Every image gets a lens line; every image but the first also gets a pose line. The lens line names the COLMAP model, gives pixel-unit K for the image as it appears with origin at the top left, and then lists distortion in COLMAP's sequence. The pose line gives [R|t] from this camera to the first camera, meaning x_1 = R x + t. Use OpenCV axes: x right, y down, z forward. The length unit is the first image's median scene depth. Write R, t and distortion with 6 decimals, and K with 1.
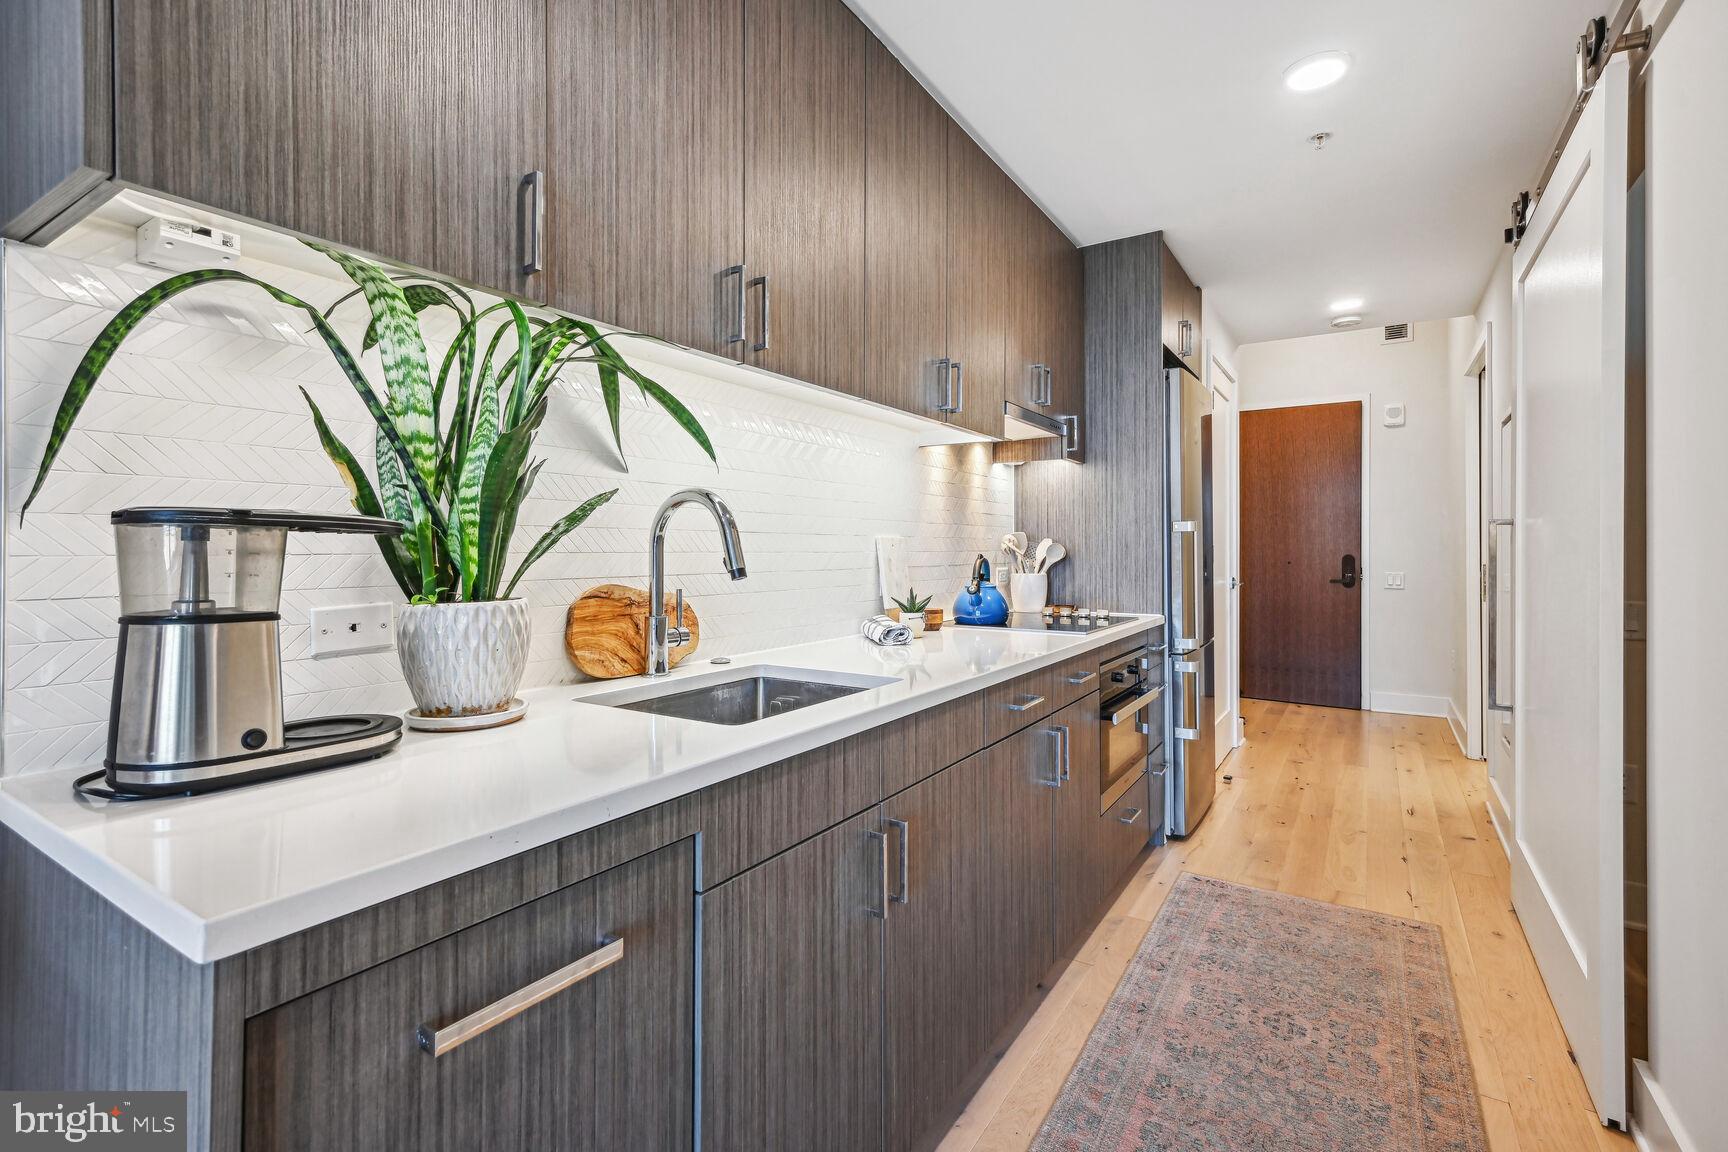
lens RADIAL K [[801.2, 0, 867.8], [0, 801.2, 559.2], [0, 0, 1]] dist [-0.003126, -0.000107]
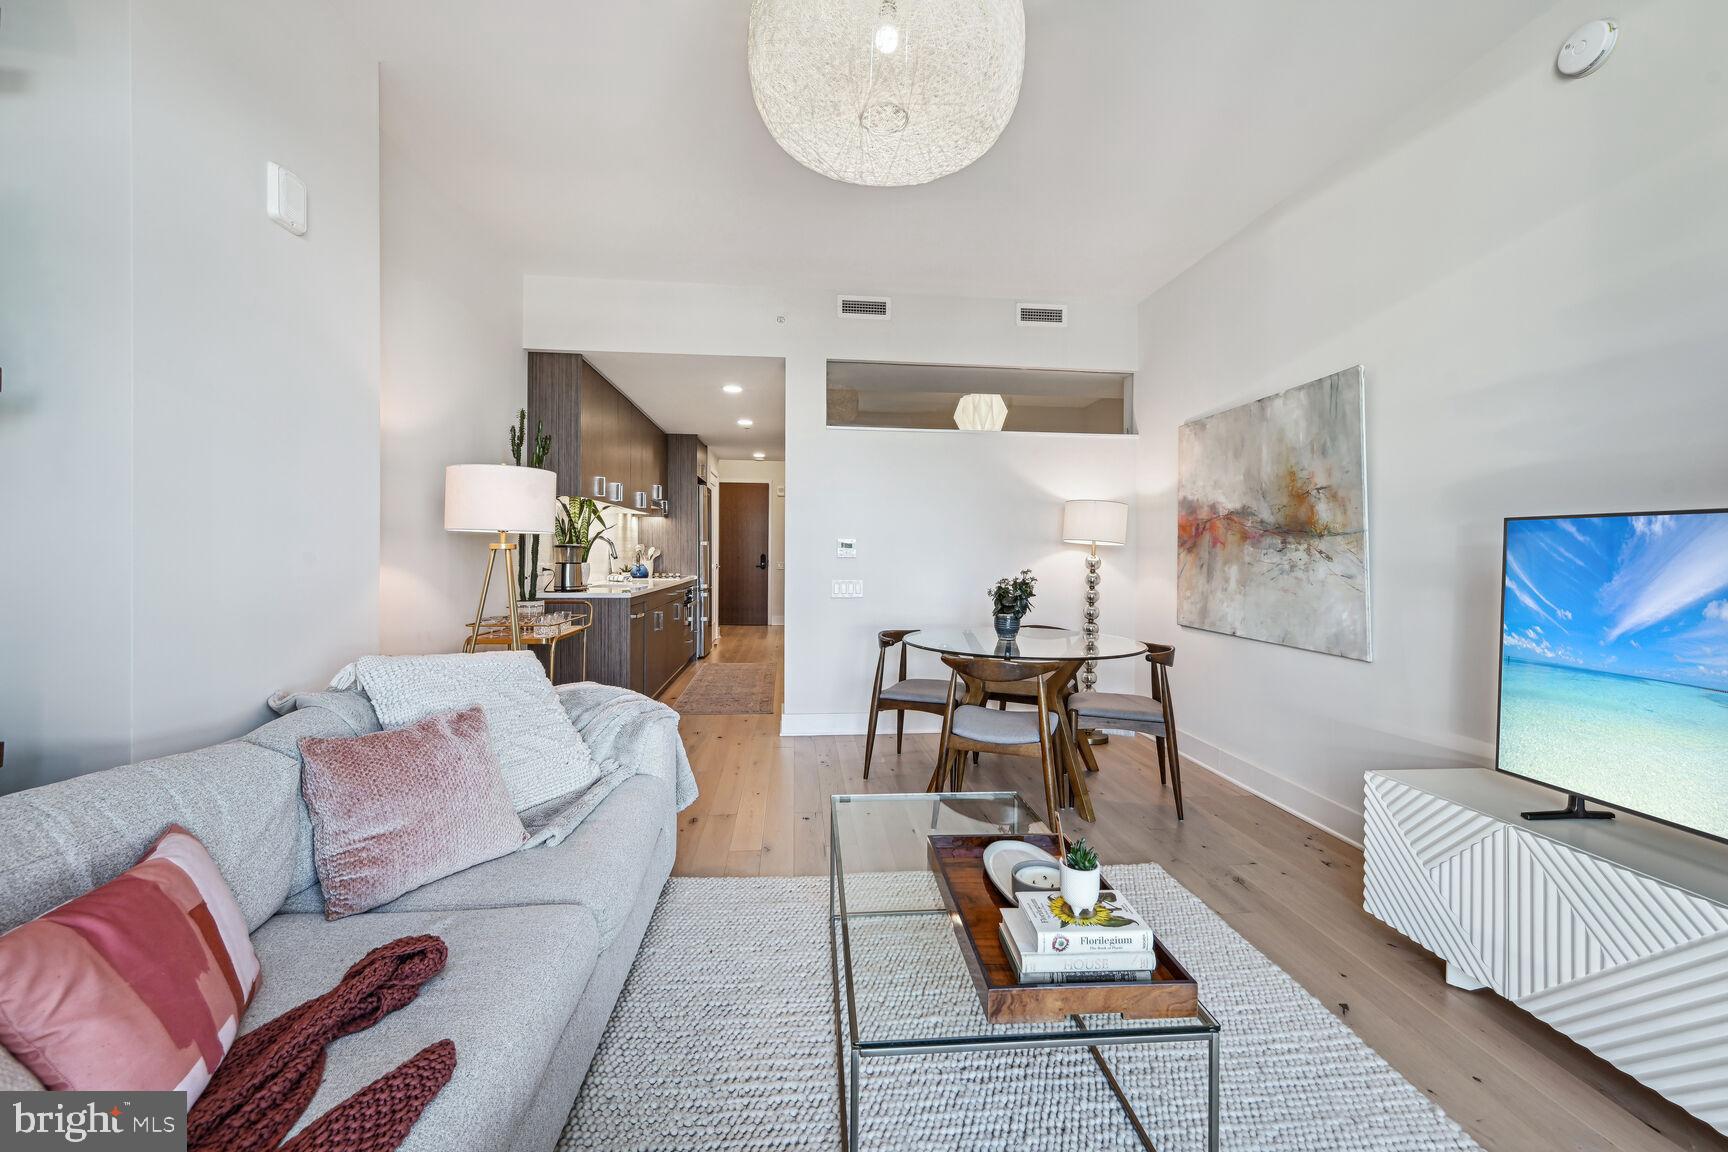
lens RADIAL K [[688.6, 0, 861.1], [0, 688.6, 558.5], [0, 0, 1]] dist [-0.002271, -0.000046]
pose [[0.788869, 0.003518, 0.614552, -0.610962], [-0.006579, 0.999975, 0.002721, 0.000914], [-0.614526, -0.006189, 0.788872, -1.158480]]
